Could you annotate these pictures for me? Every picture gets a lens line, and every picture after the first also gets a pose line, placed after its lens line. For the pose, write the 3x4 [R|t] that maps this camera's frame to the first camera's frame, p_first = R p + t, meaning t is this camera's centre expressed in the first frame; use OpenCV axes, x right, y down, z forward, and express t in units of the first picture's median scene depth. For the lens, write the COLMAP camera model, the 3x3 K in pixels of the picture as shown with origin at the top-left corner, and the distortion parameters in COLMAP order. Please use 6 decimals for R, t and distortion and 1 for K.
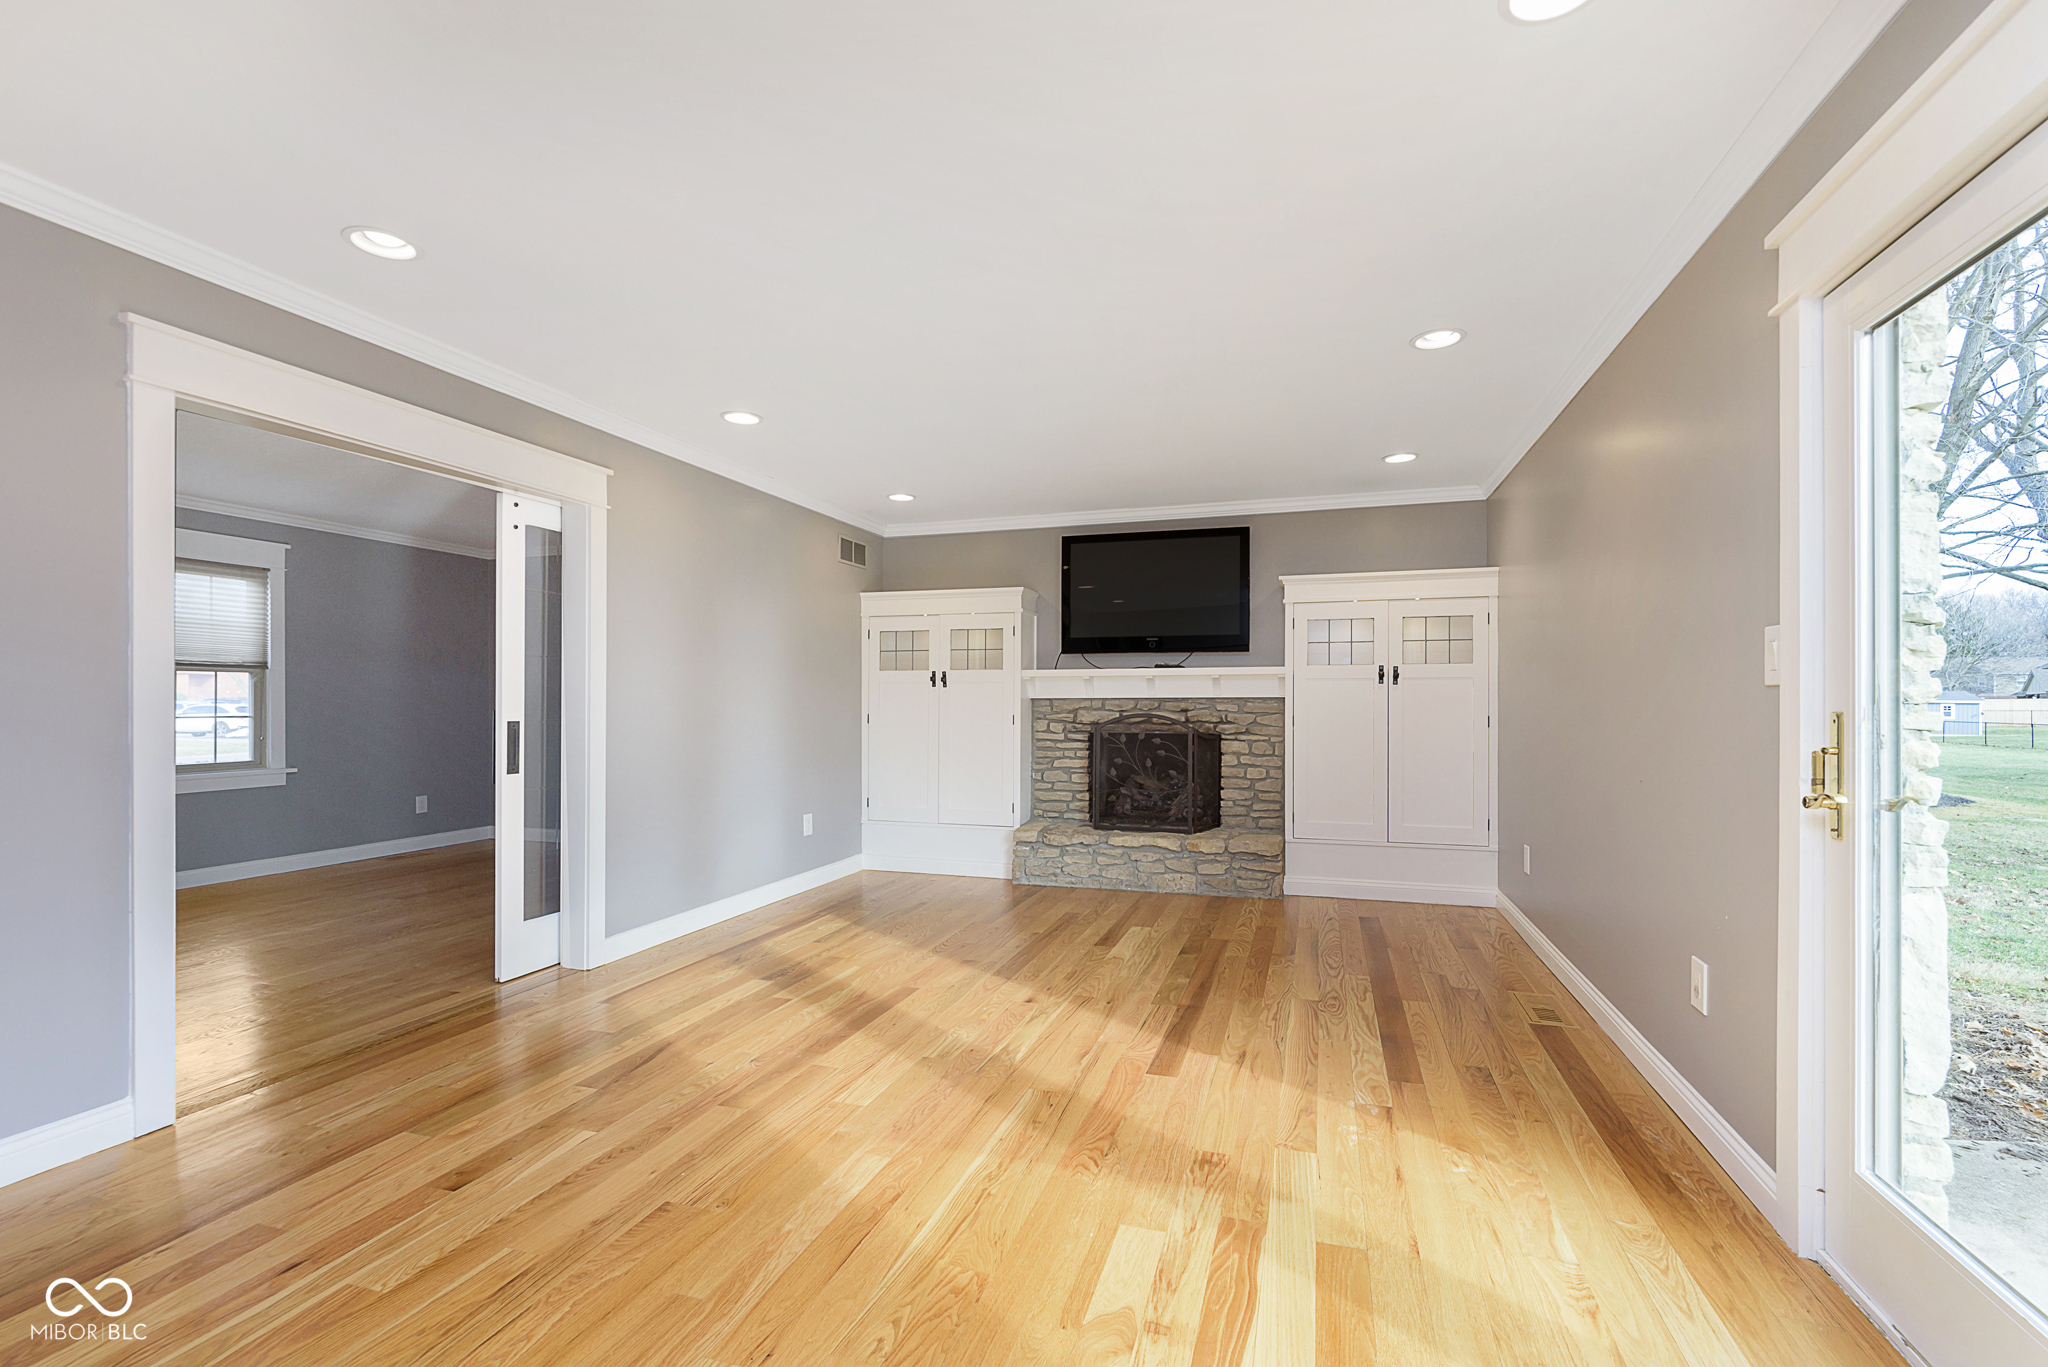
lens RADIAL K [[884.6, 0, 1040.6], [0, 884.6, 706.0], [0, 0, 1]] dist [0.001390, 0.000339]
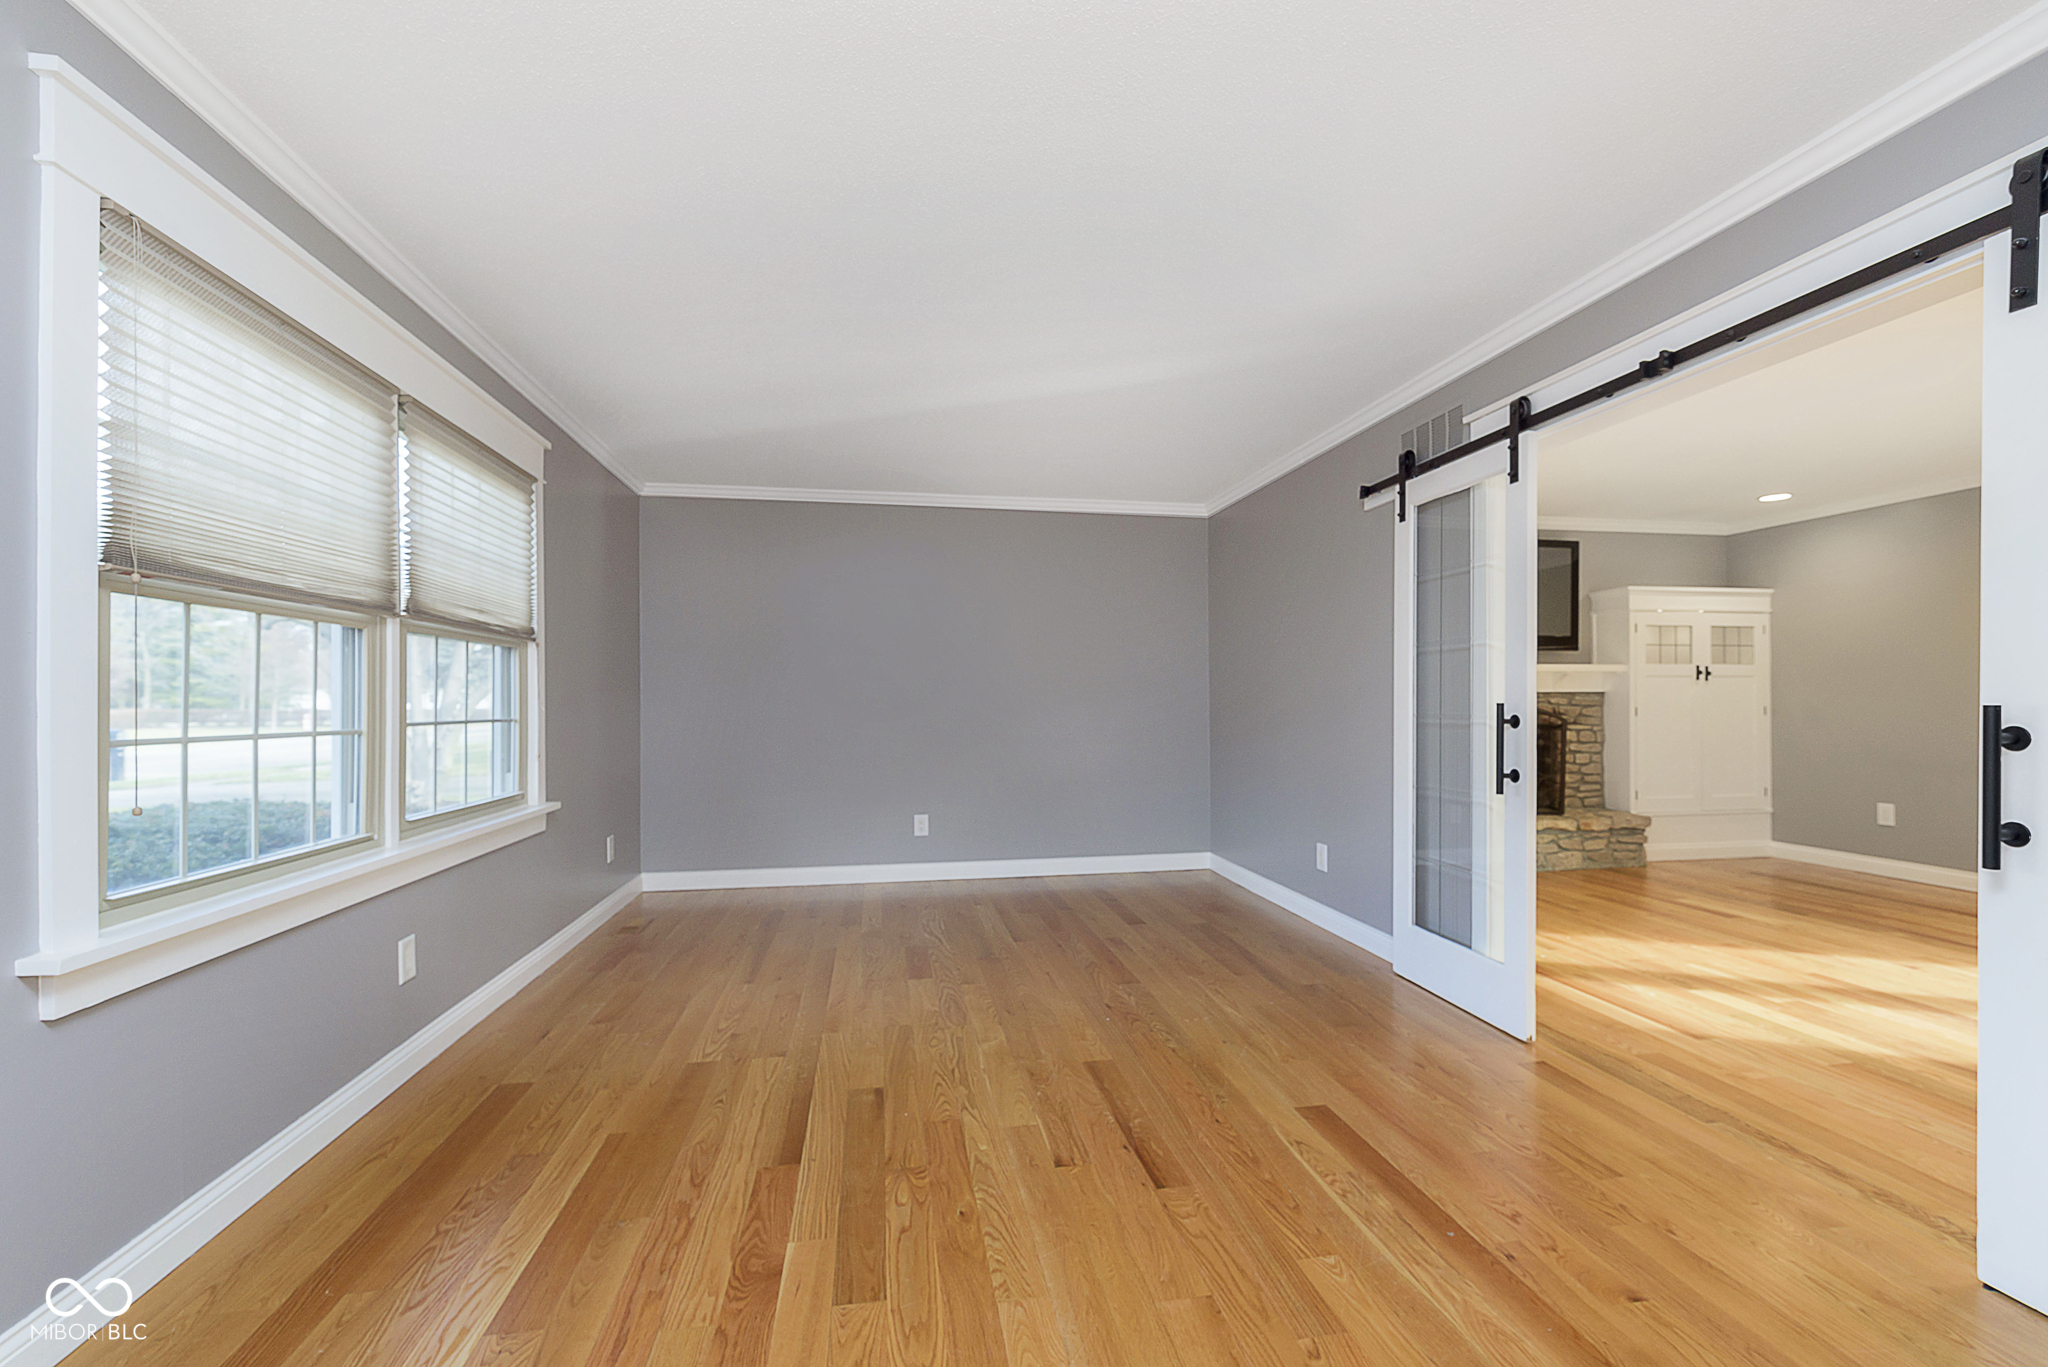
lens RADIAL K [[884.6, 0, 1040.6], [0, 884.6, 706.0], [0, 0, 1]] dist [0.001390, 0.000339]
pose [[0.882779, -0.004849, 0.469763, -0.961972], [0.000950, 0.999963, 0.008535, -0.001721], [-0.469787, -0.007088, 0.882751, 0.346137]]
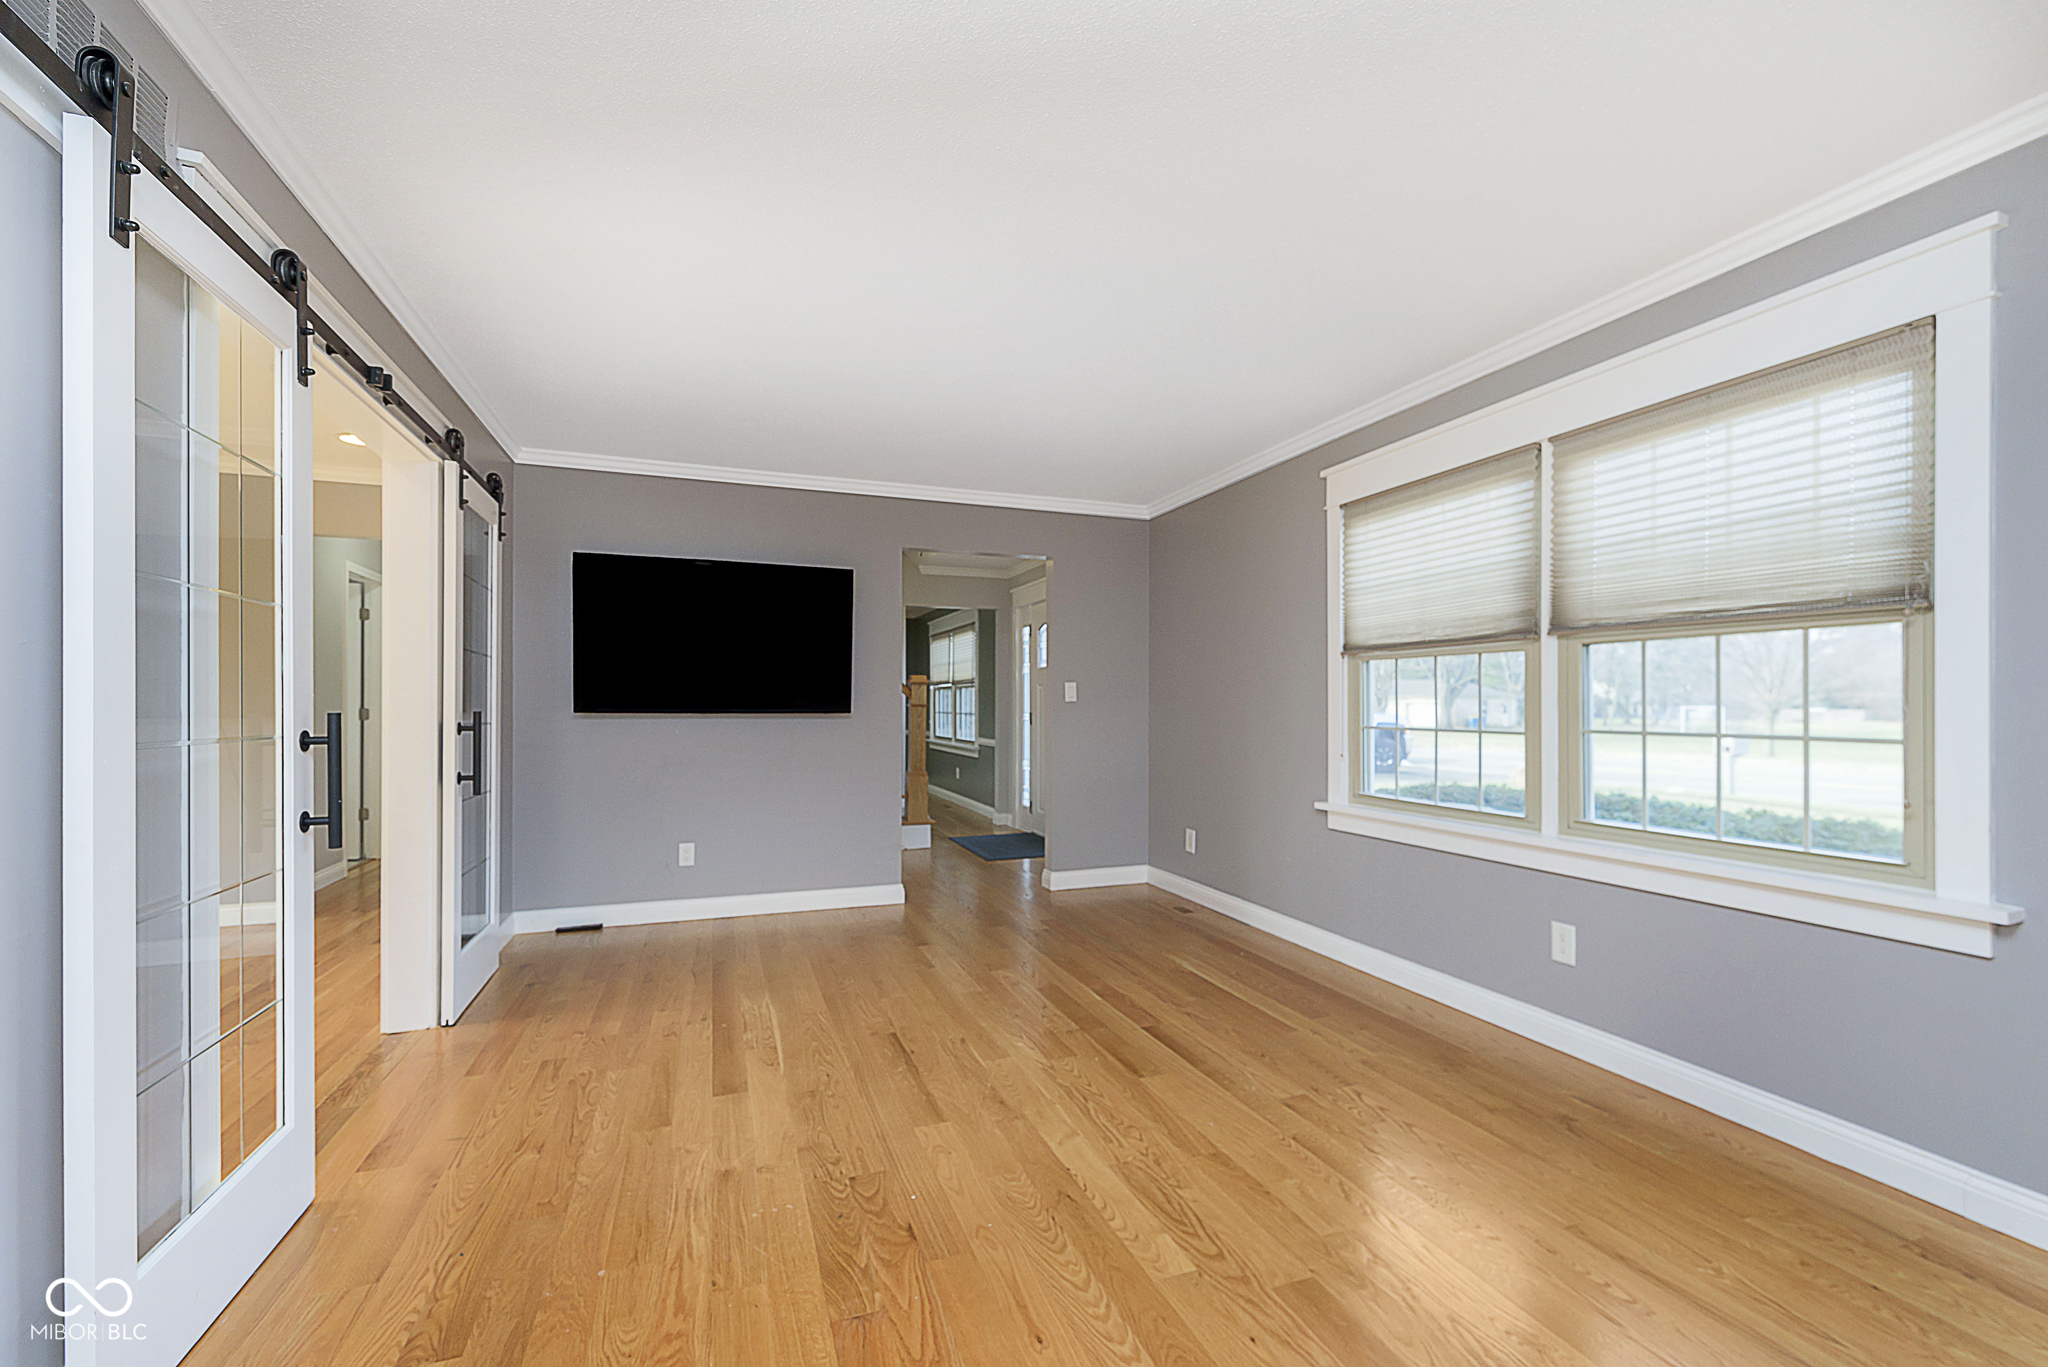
lens RADIAL K [[884.6, 0, 1040.6], [0, 884.6, 706.0], [0, 0, 1]] dist [0.001390, 0.000339]
pose [[-0.789238, -0.003202, -0.614080, -0.440028], [-0.000676, 0.999990, -0.004345, -0.000329], [0.614088, -0.003015, -0.789232, 1.203694]]
